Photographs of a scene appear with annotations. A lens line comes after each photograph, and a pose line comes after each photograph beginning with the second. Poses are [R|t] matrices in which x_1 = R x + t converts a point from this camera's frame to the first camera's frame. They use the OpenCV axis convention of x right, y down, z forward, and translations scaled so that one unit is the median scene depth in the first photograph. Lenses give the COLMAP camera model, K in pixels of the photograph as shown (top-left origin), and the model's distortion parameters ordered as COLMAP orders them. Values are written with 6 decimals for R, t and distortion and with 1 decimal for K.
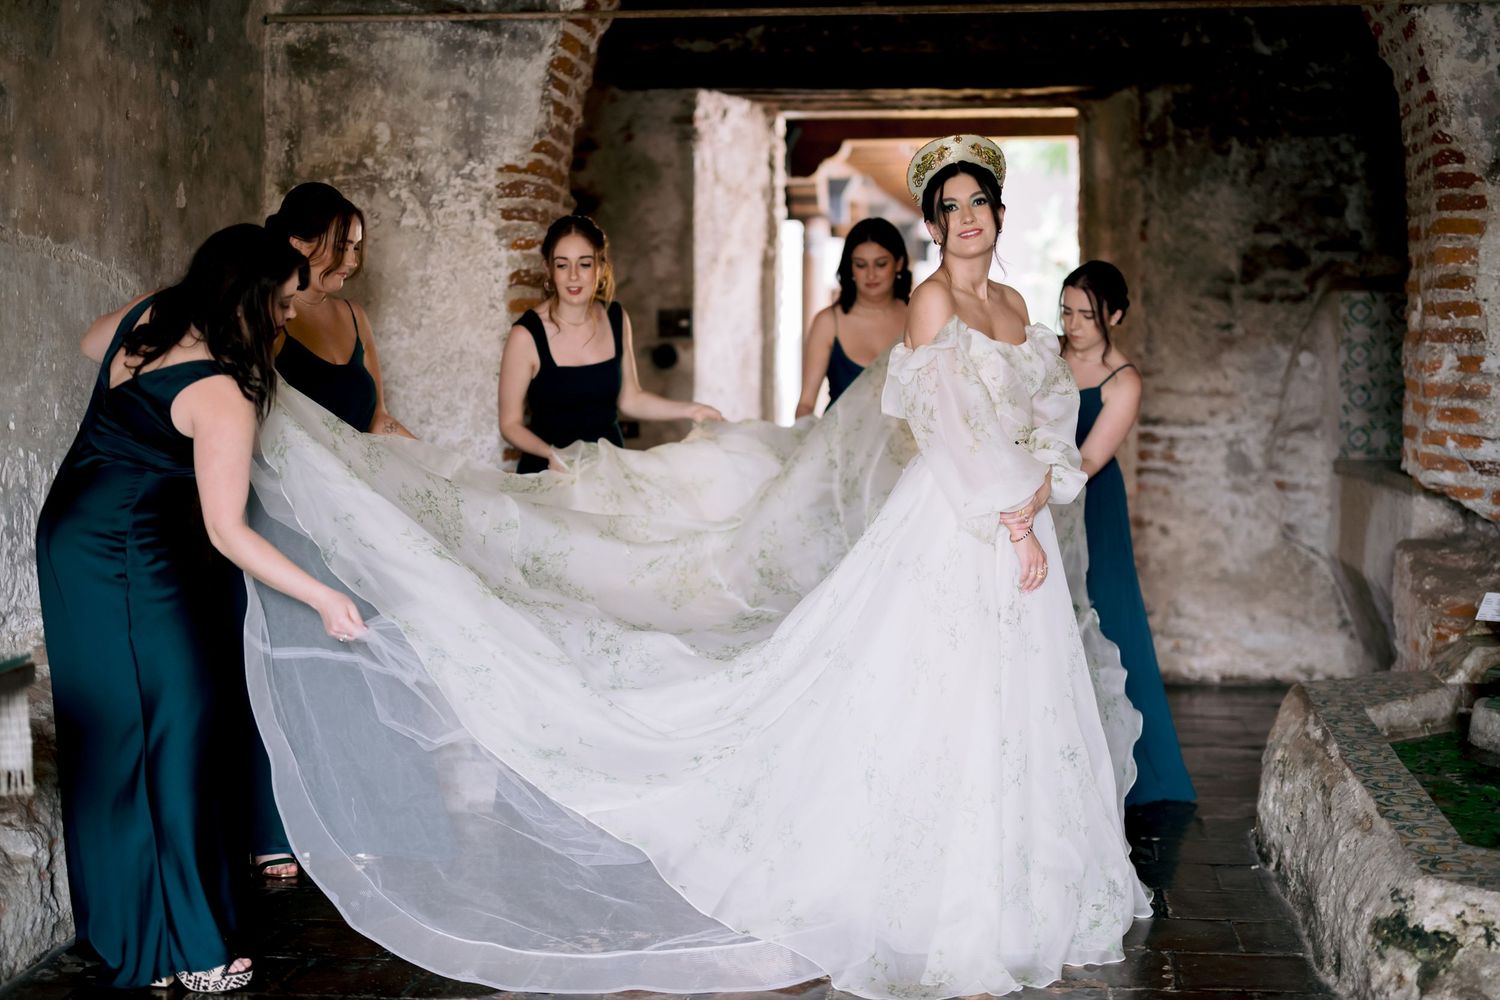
lens RADIAL K [[2421.2, 0, 751.2], [0, 2421.2, 499.6], [0, 0, 1]] dist [0.029676, 0.000000]
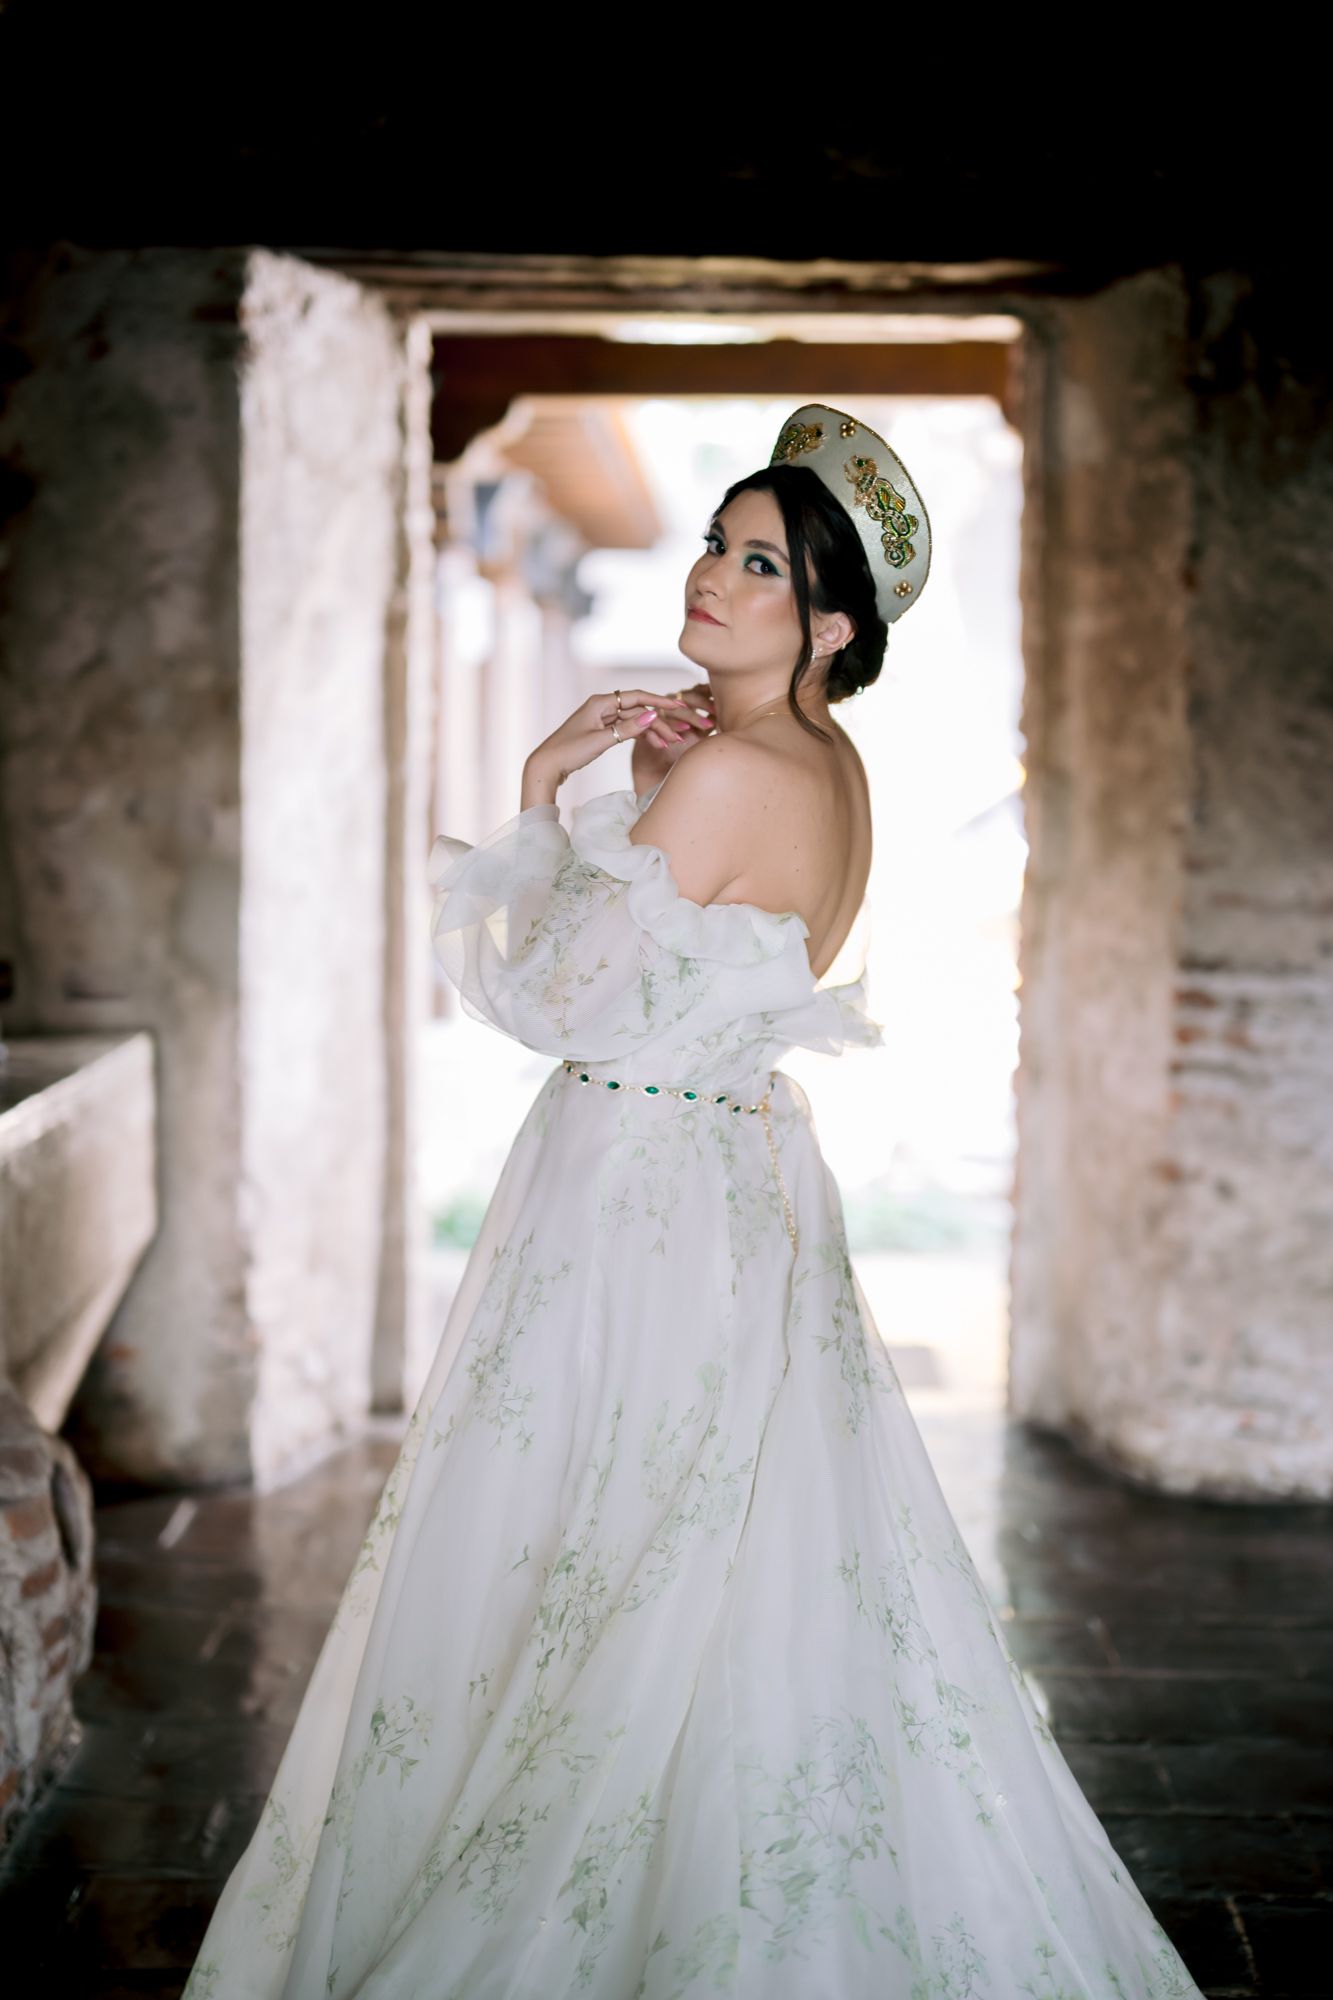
lens RADIAL K [[3228.3, 0, 718.9], [0, 3228.3, 1015.8], [0, 0, 1]] dist [0.029676, 0.000000]
pose [[0.992271, -0.002115, 0.124068, -0.009993], [-0.000917, 0.999702, 0.024381, -0.037762], [-0.124082, -0.024306, 0.991974, 0.374247]]
